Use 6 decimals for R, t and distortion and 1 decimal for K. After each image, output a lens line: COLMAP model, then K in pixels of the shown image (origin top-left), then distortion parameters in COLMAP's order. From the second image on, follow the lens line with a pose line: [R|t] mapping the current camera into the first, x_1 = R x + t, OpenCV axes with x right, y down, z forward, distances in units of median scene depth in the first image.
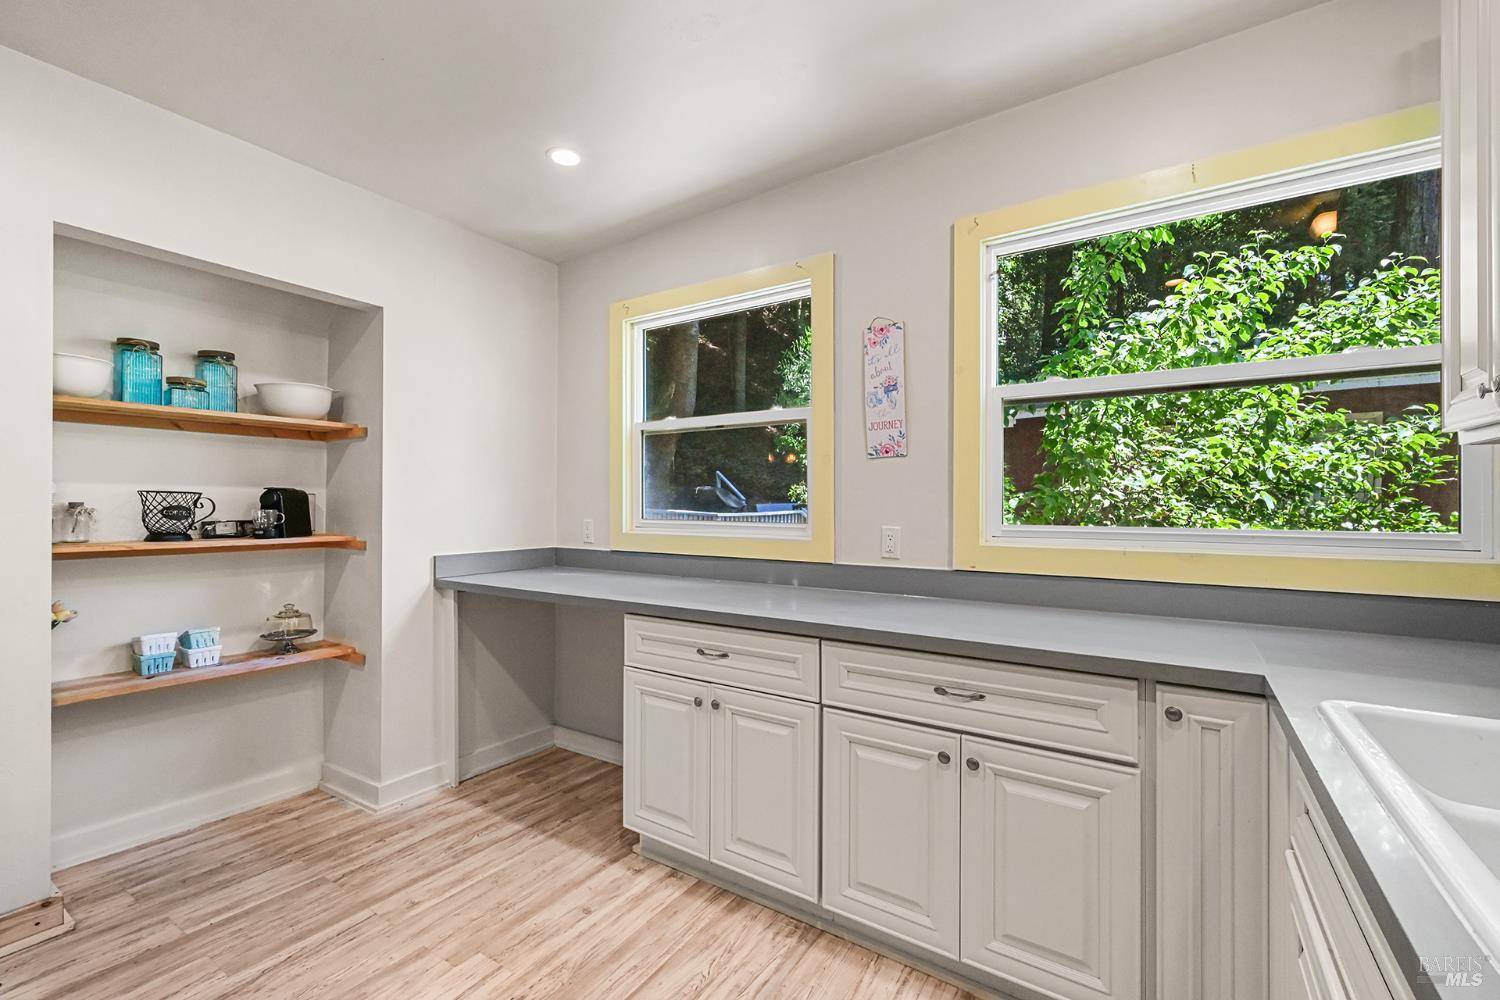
lens RADIAL K [[638.8, 0, 750.5], [0, 638.8, 497.4], [0, 0, 1]] dist [-0.001272, -0.000033]
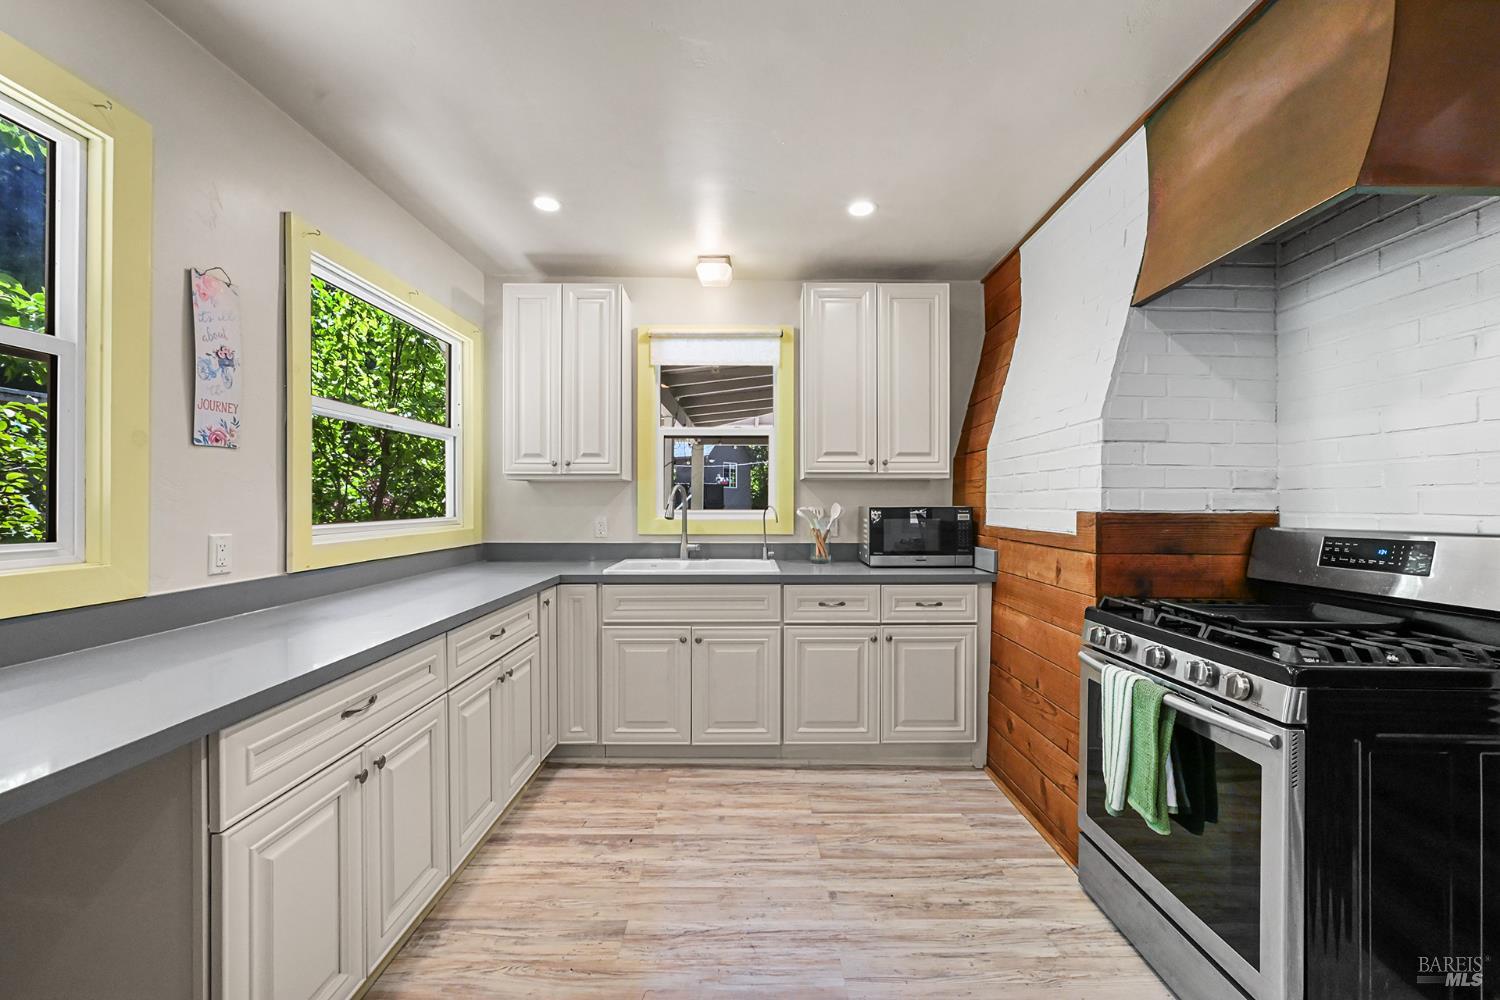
lens RADIAL K [[591.1, 0, 749.2], [0, 591.1, 501.7], [0, 0, 1]] dist [-0.000671, -0.000321]
pose [[-0.552389, -0.000153, 0.833587, -0.854539], [-0.005924, 0.999975, -0.003742, 0.003997], [-0.833566, -0.007005, -0.552376, 0.963548]]
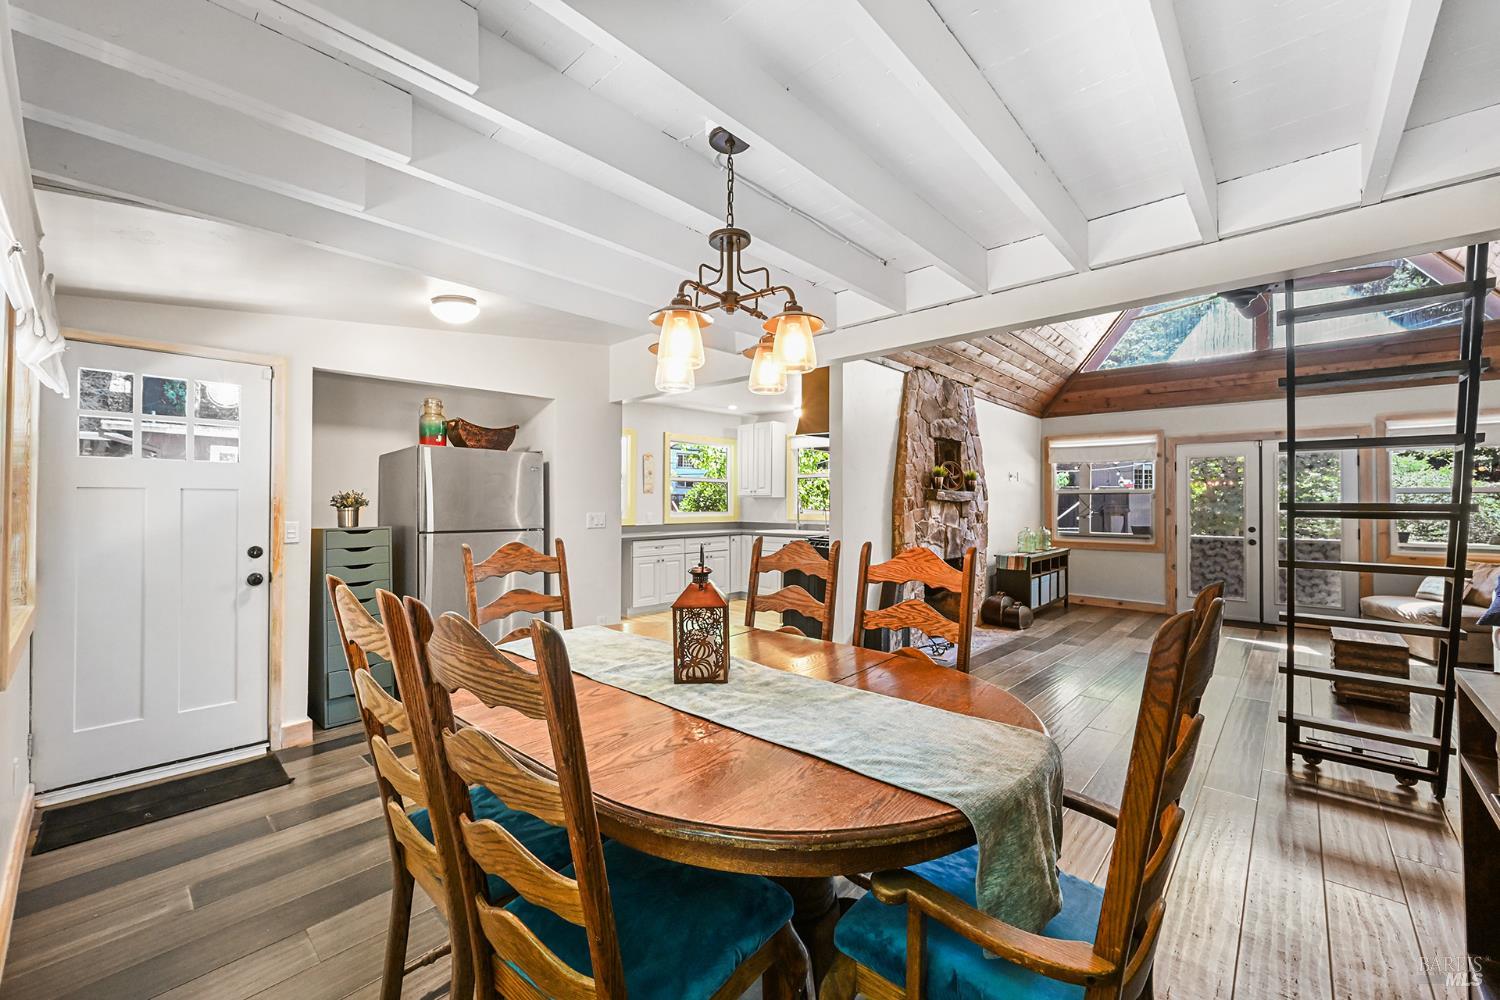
lens RADIAL K [[596.3, 0, 748.1], [0, 596.3, 497.8], [0, 0, 1]] dist [-0.000006, -0.000190]
pose [[0.160822, 0.009897, 0.986934, -3.249486], [-0.010738, 0.999908, -0.008277, -0.019223], [-0.986925, -0.009267, 0.160914, -0.054824]]
